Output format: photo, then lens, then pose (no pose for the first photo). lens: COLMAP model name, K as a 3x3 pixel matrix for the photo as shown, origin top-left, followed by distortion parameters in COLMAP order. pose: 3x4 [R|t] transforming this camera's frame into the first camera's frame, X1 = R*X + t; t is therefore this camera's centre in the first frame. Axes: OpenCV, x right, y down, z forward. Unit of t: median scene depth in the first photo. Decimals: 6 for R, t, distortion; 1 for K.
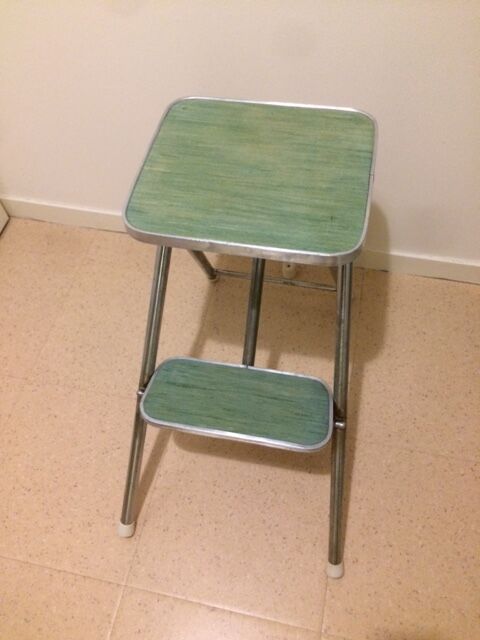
lens RADIAL K [[558.2, 0, 240.8], [0, 558.2, 322.5], [0, 0, 1]] dist [0.058066, -0.086623]
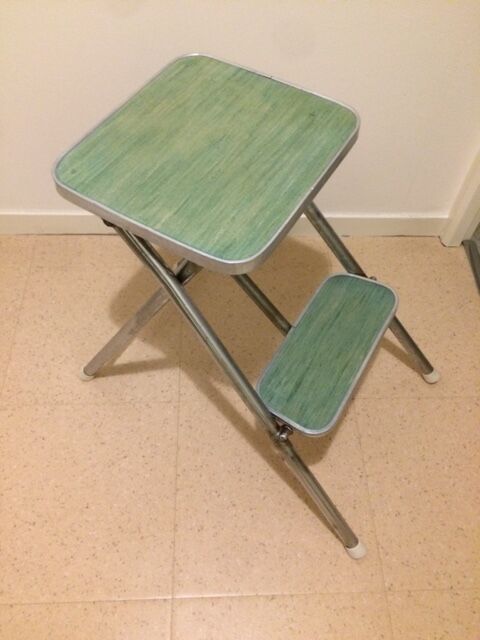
lens RADIAL K [[558.2, 0, 244.9], [0, 558.2, 322.5], [0, 0, 1]] dist [0.058066, -0.086623]
pose [[0.323822, -0.752972, 0.572863, -0.671973], [0.767587, 0.563070, 0.306207, -0.340700], [-0.553127, 0.340566, 0.760306, 0.369624]]
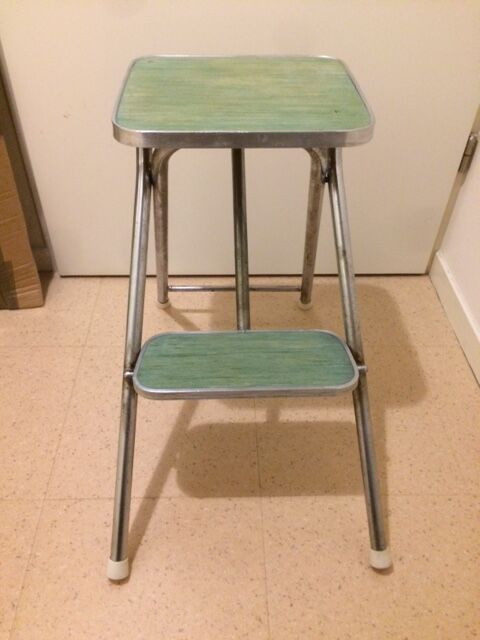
lens RADIAL K [[558.2, 0, 242.1], [0, 558.2, 323.2], [0, 0, 1]] dist [0.058066, -0.086623]
pose [[0.968874, -0.110478, 0.221536, -0.226873], [0.164419, 0.956184, -0.242236, 0.338172], [-0.185067, 0.271121, 0.944586, 0.181125]]
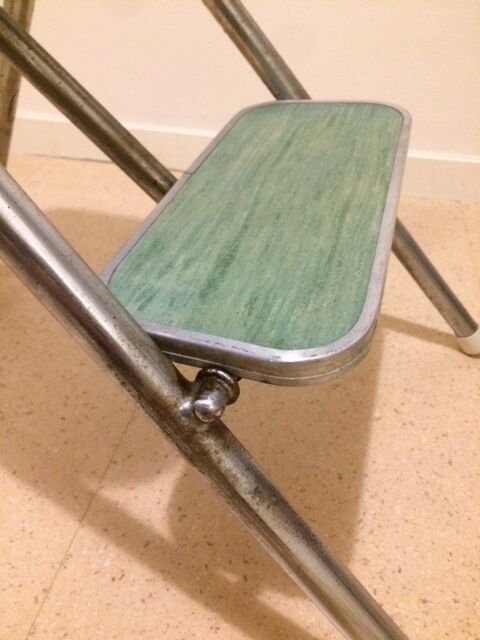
lens RADIAL K [[558.2, 0, 240.3], [0, 558.2, 319.3], [0, 0, 1]] dist [0.058066, -0.086623]
pose [[0.089220, -0.596218, 0.797849, -0.413646], [0.806242, 0.513574, 0.293625, 0.056609], [-0.584819, 0.617063, 0.526517, 1.002500]]
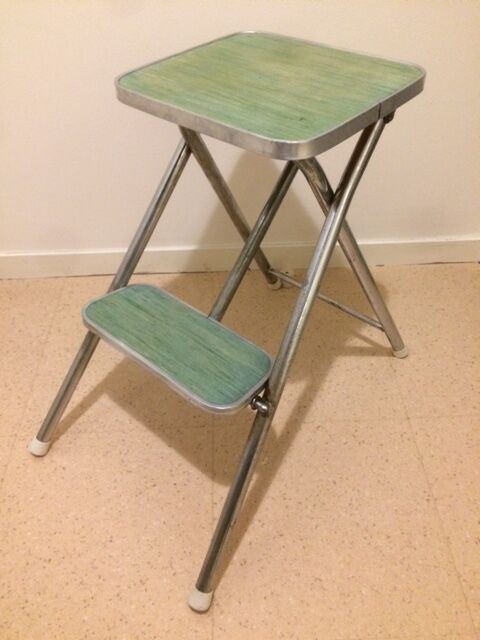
lens RADIAL K [[558.2, 0, 233.8], [0, 558.2, 323.1], [0, 0, 1]] dist [0.058066, -0.086623]
pose [[0.860278, 0.357414, -0.363563, 0.443945], [-0.427804, 0.893967, -0.133441, 0.225411], [0.277320, 0.270329, 0.921963, 0.234721]]
